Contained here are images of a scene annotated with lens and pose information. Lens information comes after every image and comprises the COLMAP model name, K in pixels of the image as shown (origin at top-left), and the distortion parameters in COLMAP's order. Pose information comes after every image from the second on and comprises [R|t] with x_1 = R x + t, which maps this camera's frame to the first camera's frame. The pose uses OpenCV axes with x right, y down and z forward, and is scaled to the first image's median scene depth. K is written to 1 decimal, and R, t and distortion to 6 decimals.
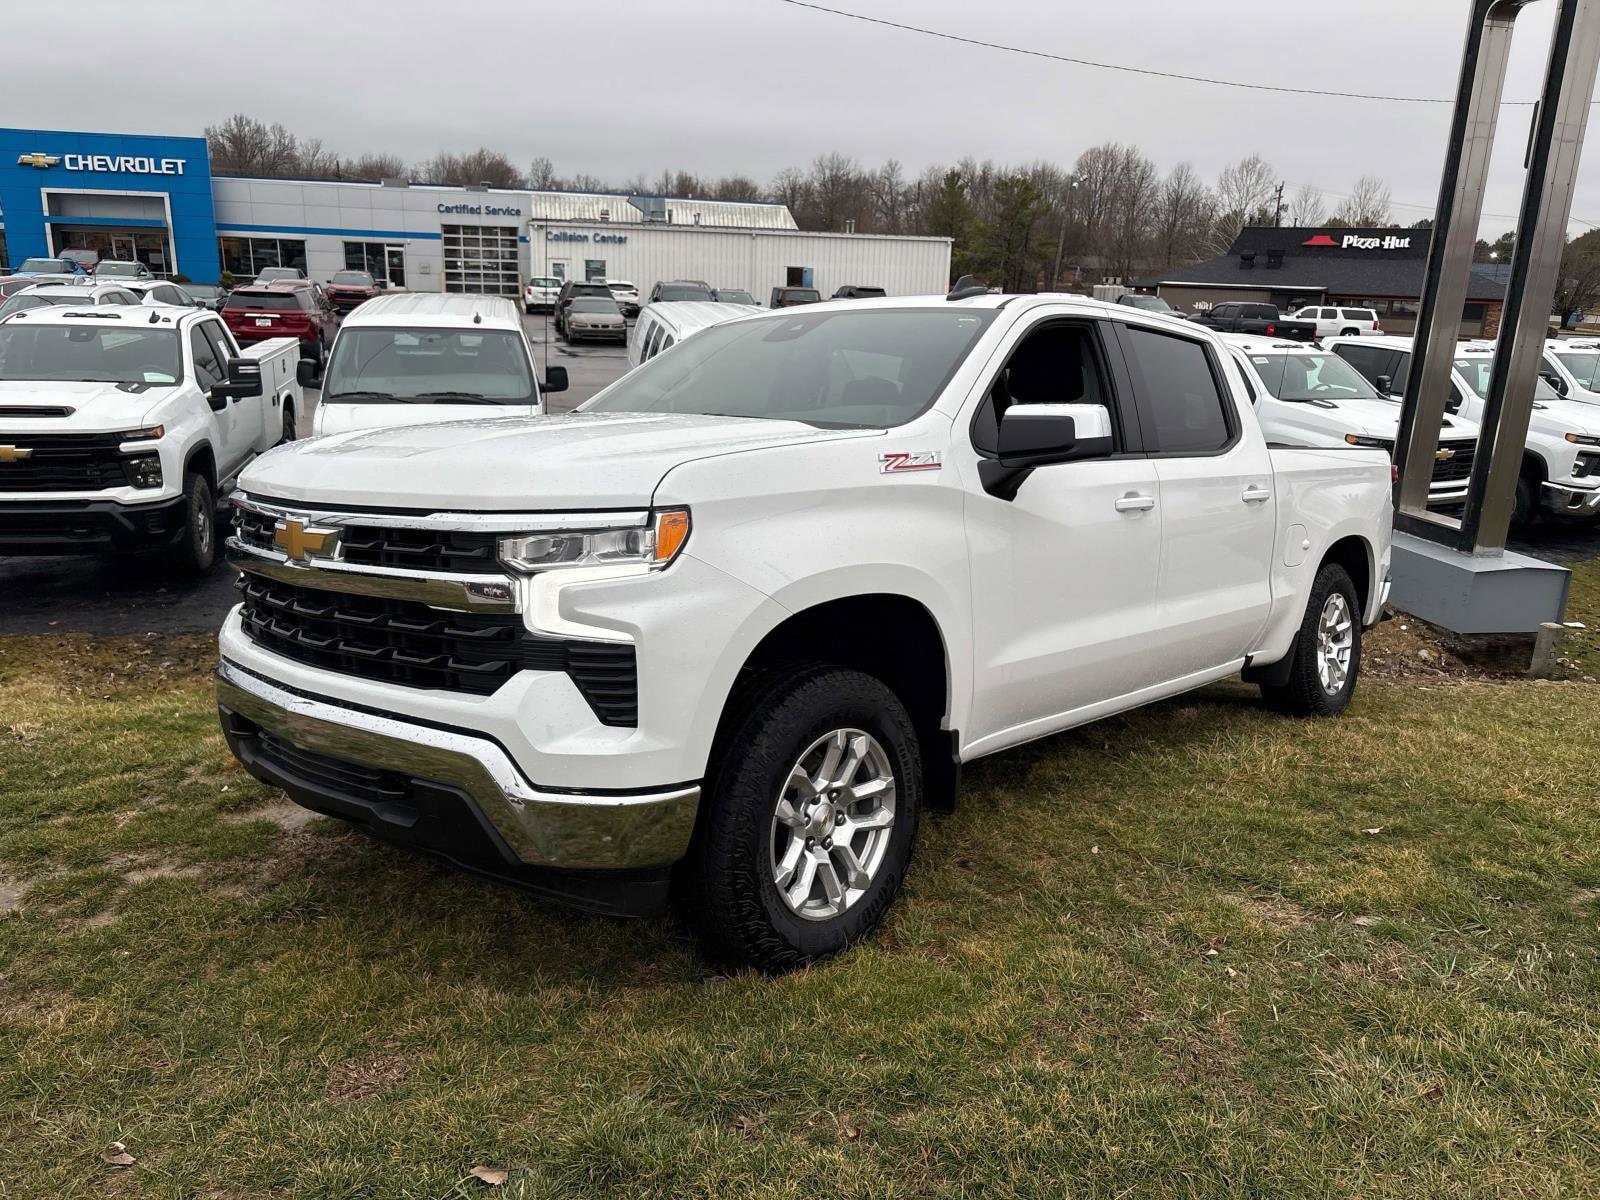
lens RADIAL K [[1397.9, 0, 799.7], [0, 1397.9, 593.4], [0, 0, 1]] dist [0.114445, 0.031110]
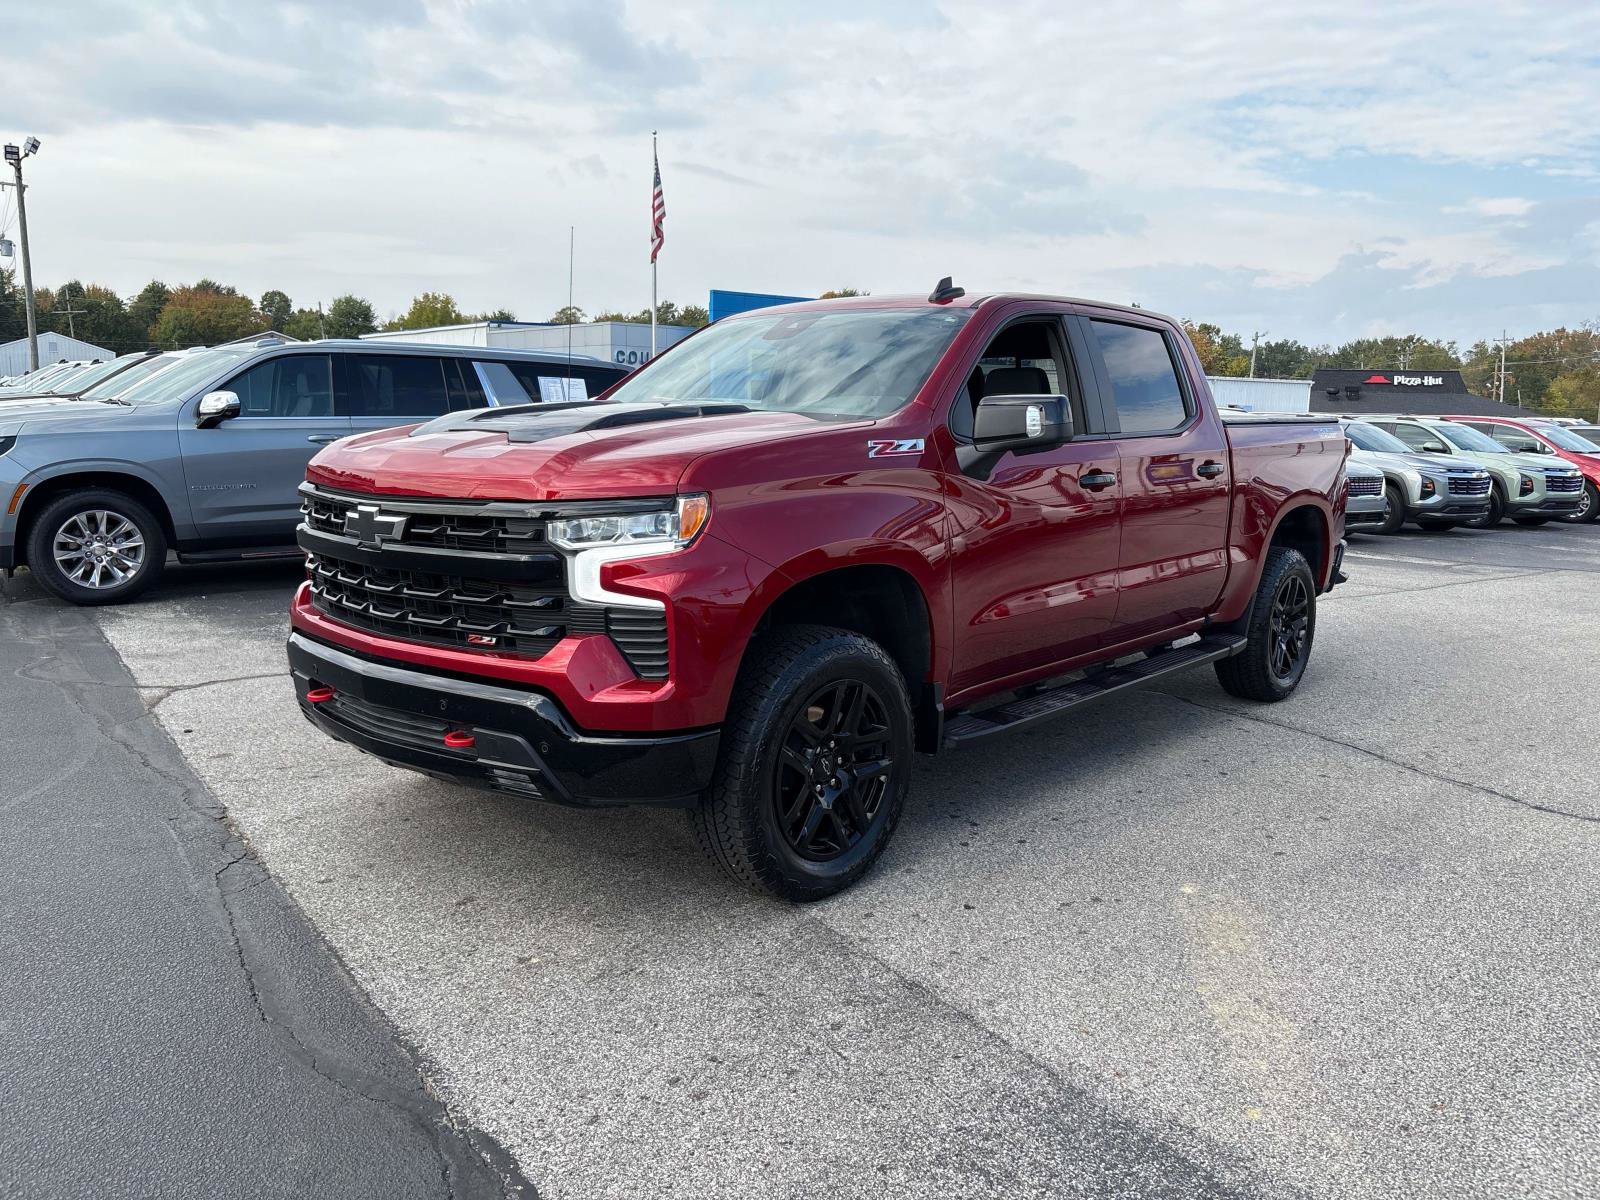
lens RADIAL K [[1397.9, 0, 807.4], [0, 1397.9, 601.9], [0, 0, 1]] dist [0.114445, 0.031110]
pose [[0.999816, -0.016989, 0.008918, -0.005033], [0.016767, 0.999560, 0.024455, 0.001833], [-0.009329, -0.024301, 0.999661, -0.161027]]
